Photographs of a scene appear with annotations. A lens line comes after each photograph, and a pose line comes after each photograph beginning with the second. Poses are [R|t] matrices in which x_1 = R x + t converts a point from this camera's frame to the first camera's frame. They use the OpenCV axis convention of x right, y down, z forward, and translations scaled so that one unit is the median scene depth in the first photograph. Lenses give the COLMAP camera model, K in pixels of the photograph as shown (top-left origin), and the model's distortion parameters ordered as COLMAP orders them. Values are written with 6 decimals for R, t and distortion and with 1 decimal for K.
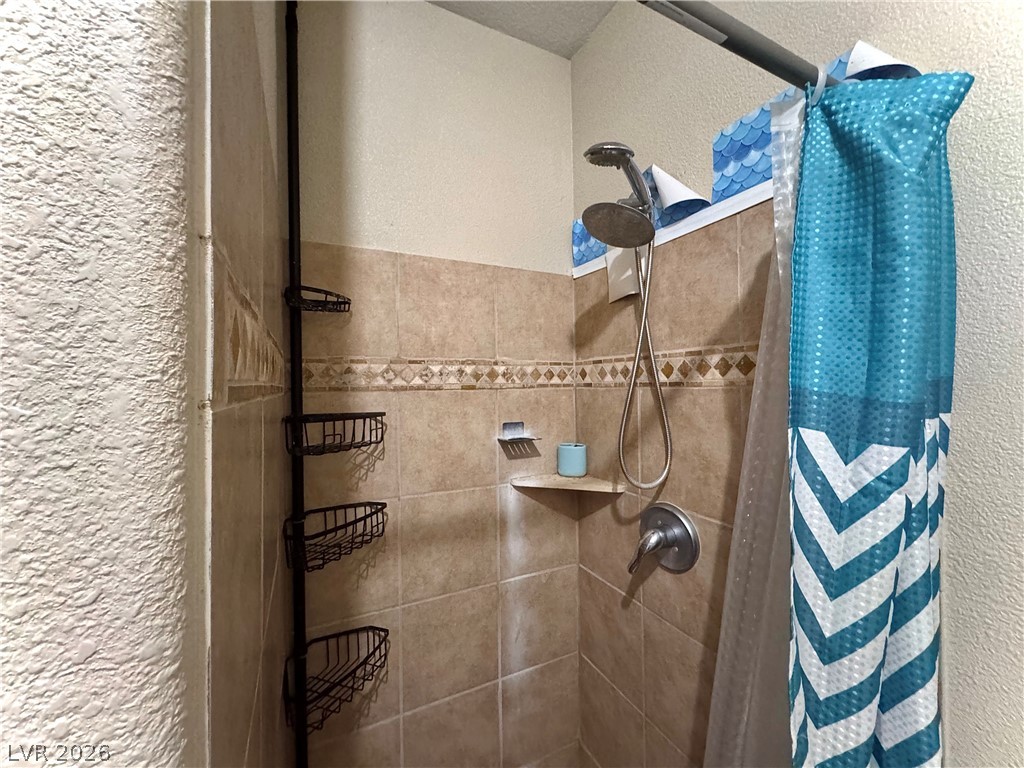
lens RADIAL K [[407.3, 0, 512.0], [0, 407.3, 384.0], [0, 0, 1]] dist [-0.002550, -0.000527]
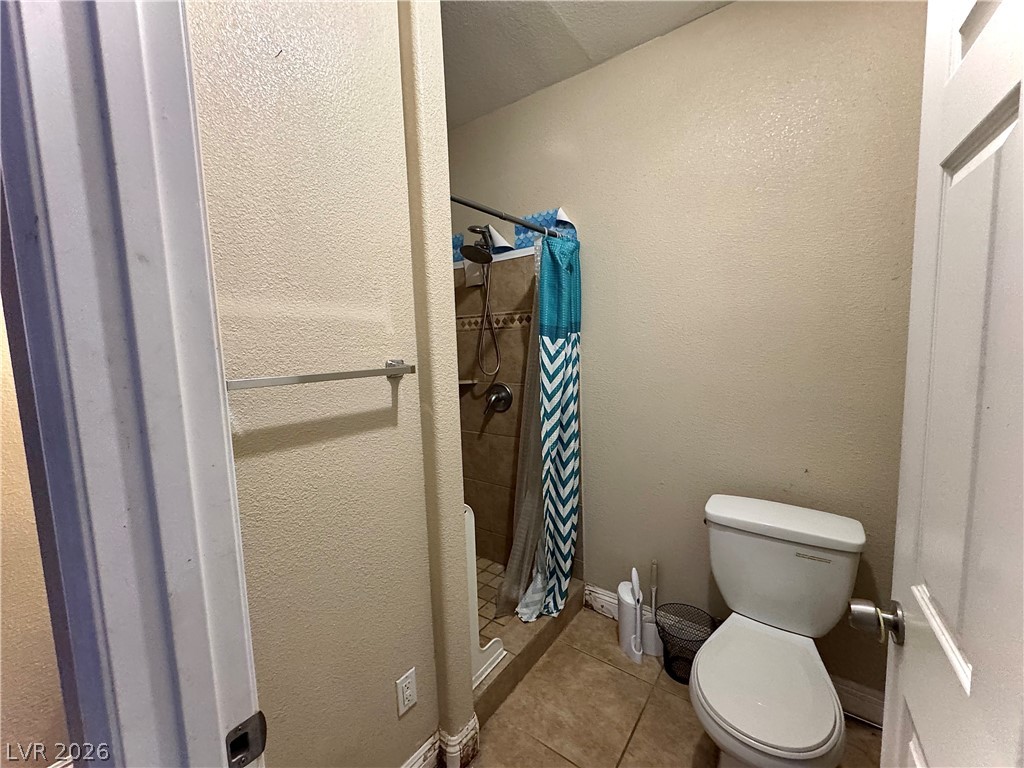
lens RADIAL K [[407.3, 0, 512.0], [0, 407.3, 384.0], [0, 0, 1]] dist [-0.002550, -0.000527]
pose [[0.886442, -0.063192, 0.458506, -0.629349], [0.020311, 0.994993, 0.097862, 0.094838], [-0.462394, -0.077436, 0.883287, -1.093655]]
